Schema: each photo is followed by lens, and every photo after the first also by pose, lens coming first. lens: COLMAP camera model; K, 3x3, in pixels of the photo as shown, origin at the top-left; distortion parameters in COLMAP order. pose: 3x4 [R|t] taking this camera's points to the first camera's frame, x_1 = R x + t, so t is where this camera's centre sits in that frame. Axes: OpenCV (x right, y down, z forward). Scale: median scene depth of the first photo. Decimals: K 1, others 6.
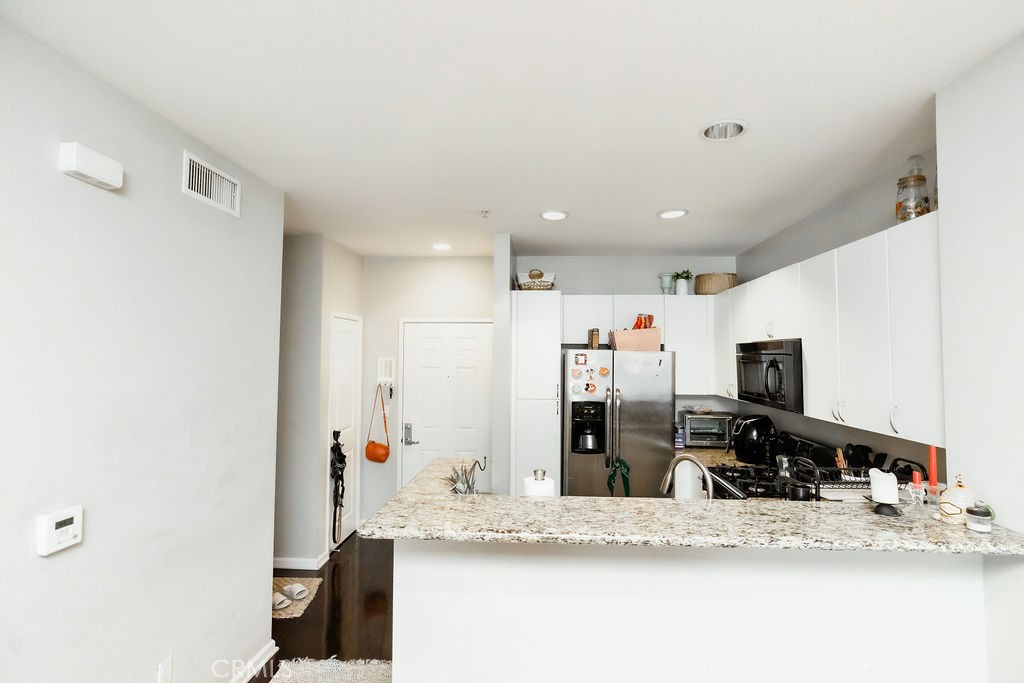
lens RADIAL K [[466.5, 0, 511.7], [0, 466.5, 339.6], [0, 0, 1]] dist [0.001150, -0.000244]
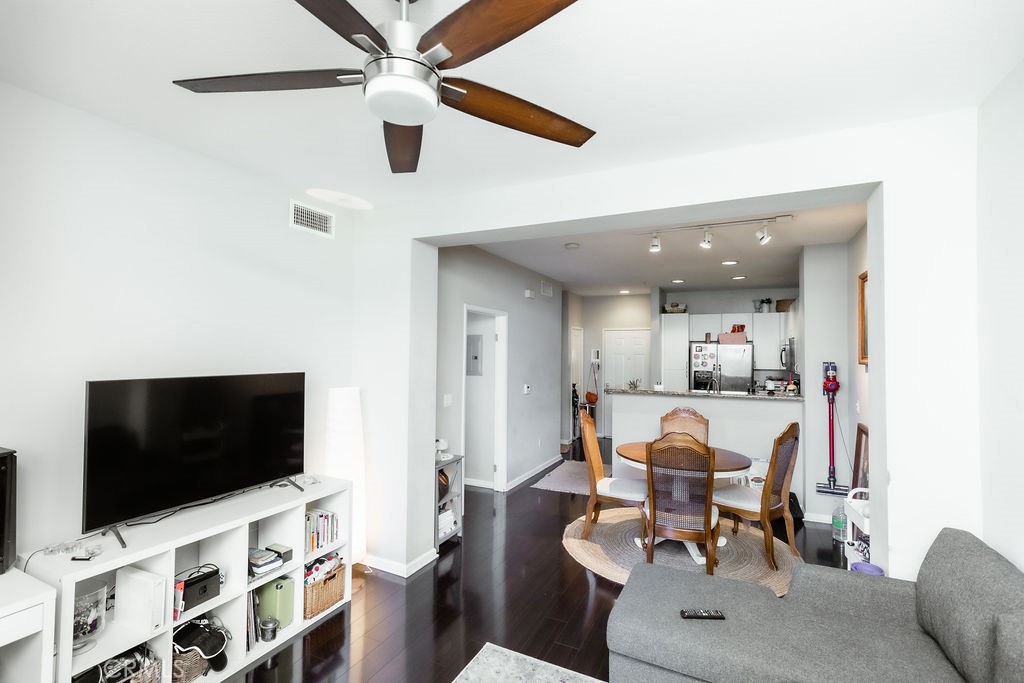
lens RADIAL K [[466.5, 0, 510.0], [0, 466.5, 341.6], [0, 0, 1]] dist [0.001150, -0.000244]
pose [[0.922001, -0.005922, -0.387143, 0.168902], [0.008911, 0.999943, 0.005924, -0.006020], [0.387086, -0.008912, 0.922001, -1.039614]]
